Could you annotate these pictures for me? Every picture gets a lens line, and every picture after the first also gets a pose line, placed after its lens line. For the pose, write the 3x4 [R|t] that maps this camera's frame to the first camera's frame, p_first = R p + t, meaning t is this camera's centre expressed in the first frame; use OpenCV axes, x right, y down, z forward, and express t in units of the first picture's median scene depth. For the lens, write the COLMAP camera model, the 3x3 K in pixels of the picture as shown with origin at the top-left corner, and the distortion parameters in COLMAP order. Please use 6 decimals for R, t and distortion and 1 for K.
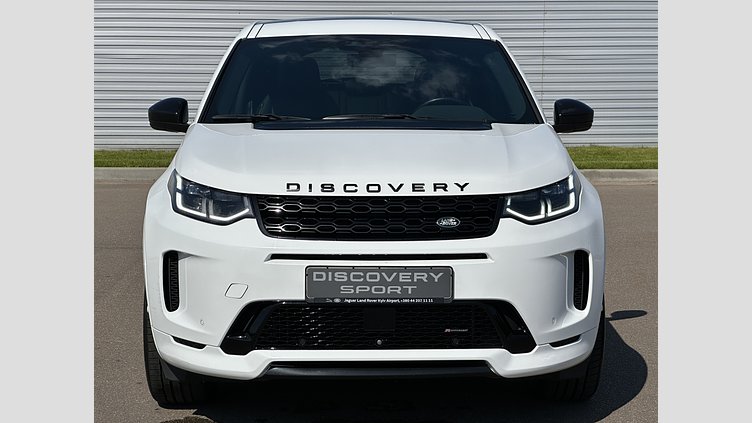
lens RADIAL K [[1198.0, 0, 376.0], [0, 1198.0, 211.5], [0, 0, 1]] dist [0.141151, 0.040497]
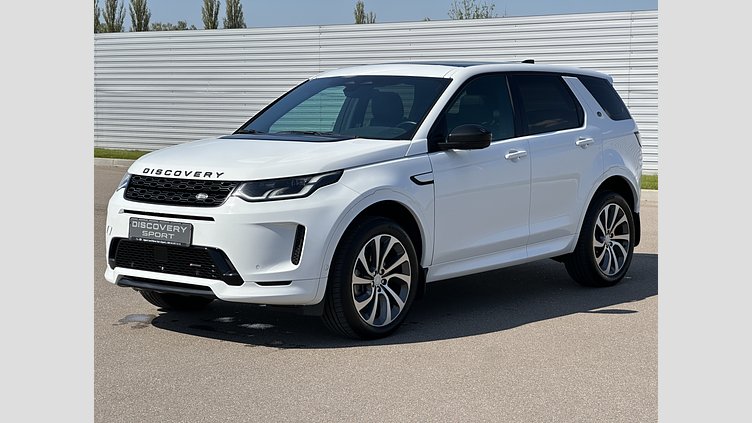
lens RADIAL K [[1274.3, 0, 376.0], [0, 1274.3, 211.5], [0, 0, 1]] dist [0.120437, 0.026846]
pose [[0.764093, 0.059967, -0.642313, 1.308029], [-0.082736, 0.996557, -0.005383, 0.018665], [0.639779, 0.057255, 0.766424, -0.131211]]
